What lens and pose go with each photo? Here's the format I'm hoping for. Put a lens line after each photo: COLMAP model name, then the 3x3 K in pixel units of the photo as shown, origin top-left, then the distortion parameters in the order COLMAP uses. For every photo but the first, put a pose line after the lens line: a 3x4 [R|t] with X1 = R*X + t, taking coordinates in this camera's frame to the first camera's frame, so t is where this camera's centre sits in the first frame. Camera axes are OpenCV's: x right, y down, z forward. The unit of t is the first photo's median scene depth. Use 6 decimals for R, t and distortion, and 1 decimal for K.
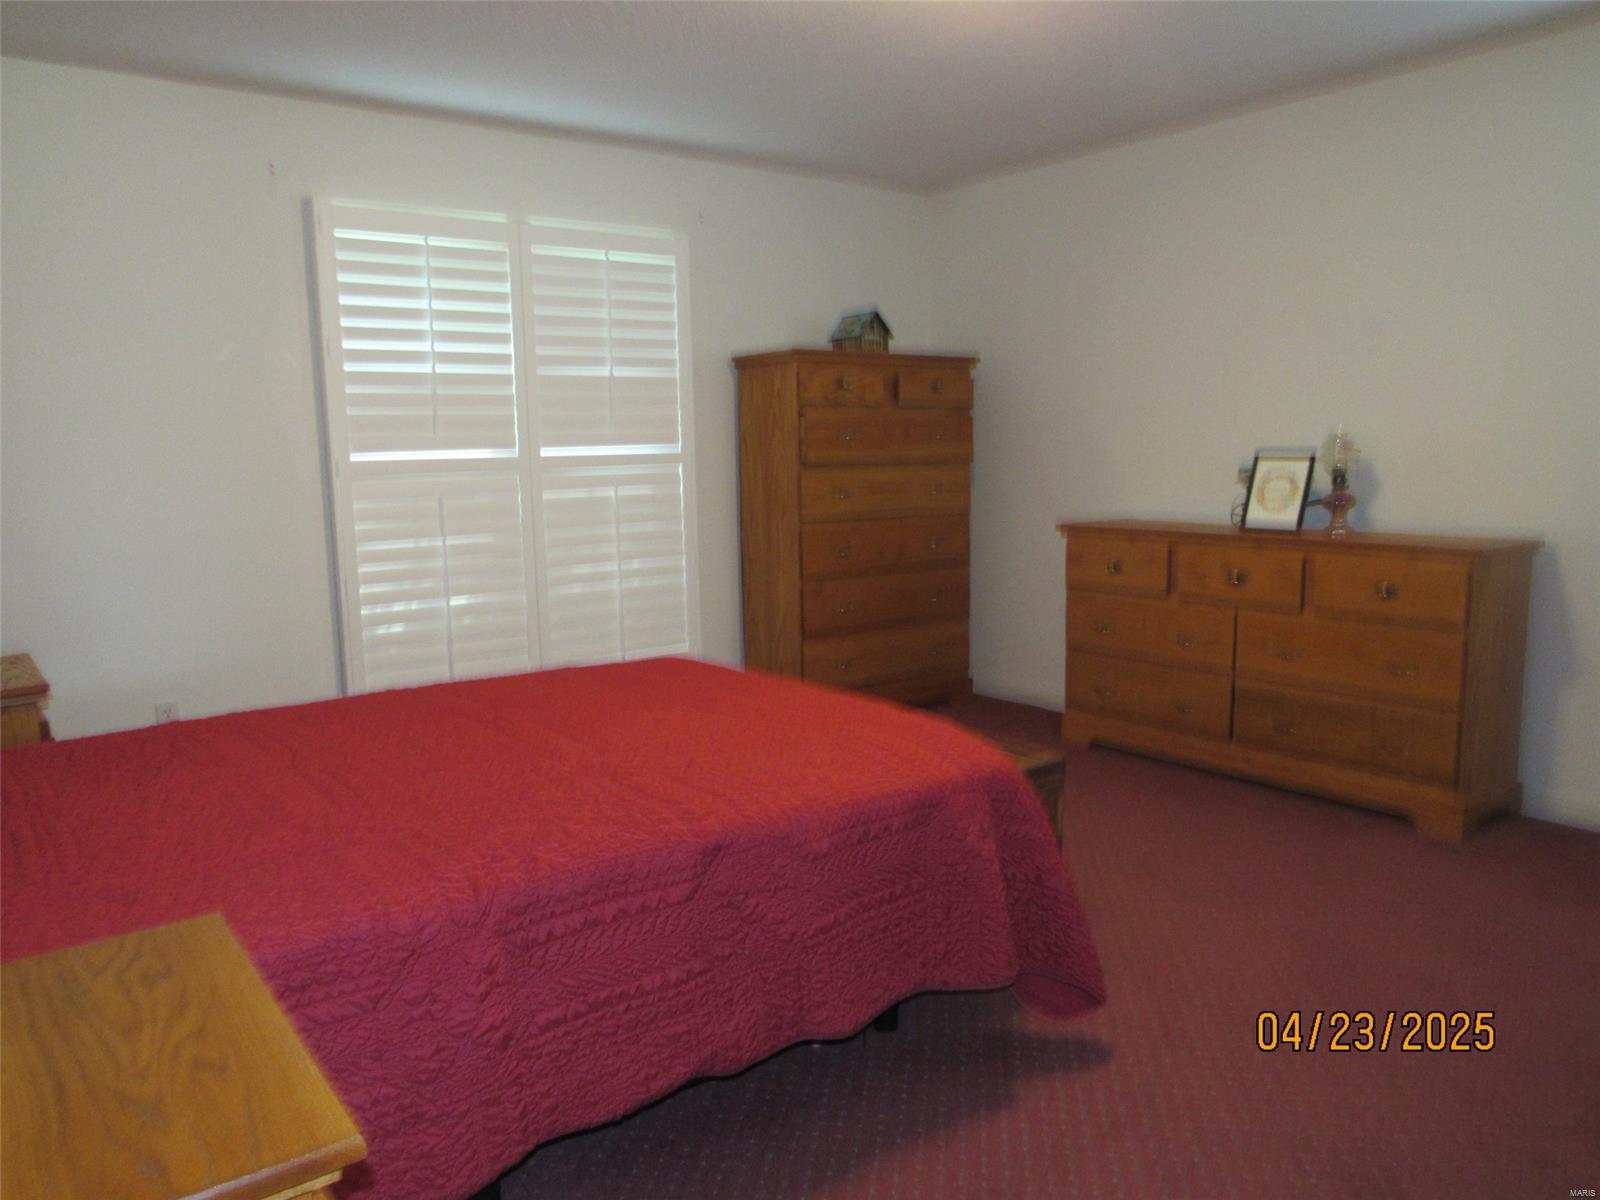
lens RADIAL K [[1157.6, 0, 804.1], [0, 1157.6, 598.7], [0, 0, 1]] dist [-0.024460, 0.020882]
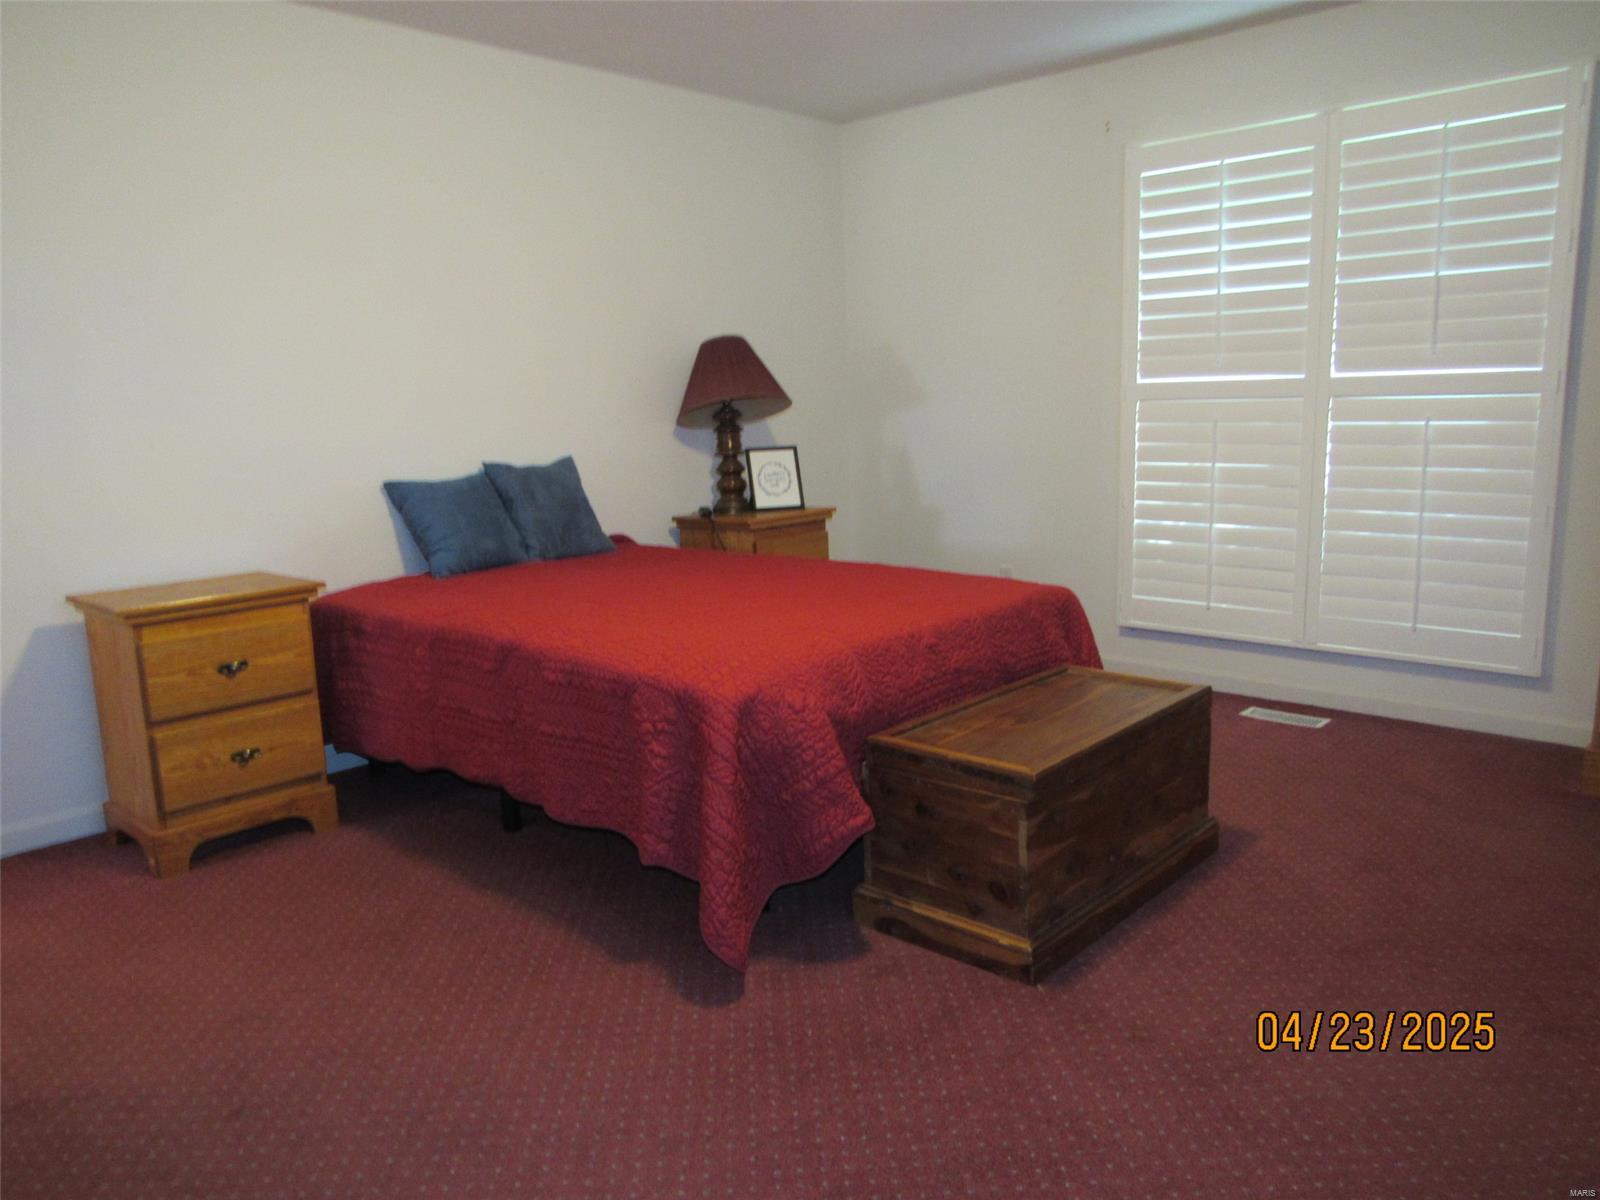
lens RADIAL K [[1168.3, 0, 800.0], [0, 1168.3, 600.0], [0, 0, 1]] dist [0.008393, 0.004906]
pose [[0.182986, 0.188363, -0.964902, 0.616517], [-0.113390, 0.978967, 0.169606, -0.064649], [0.976555, 0.078375, 0.200495, 0.441462]]
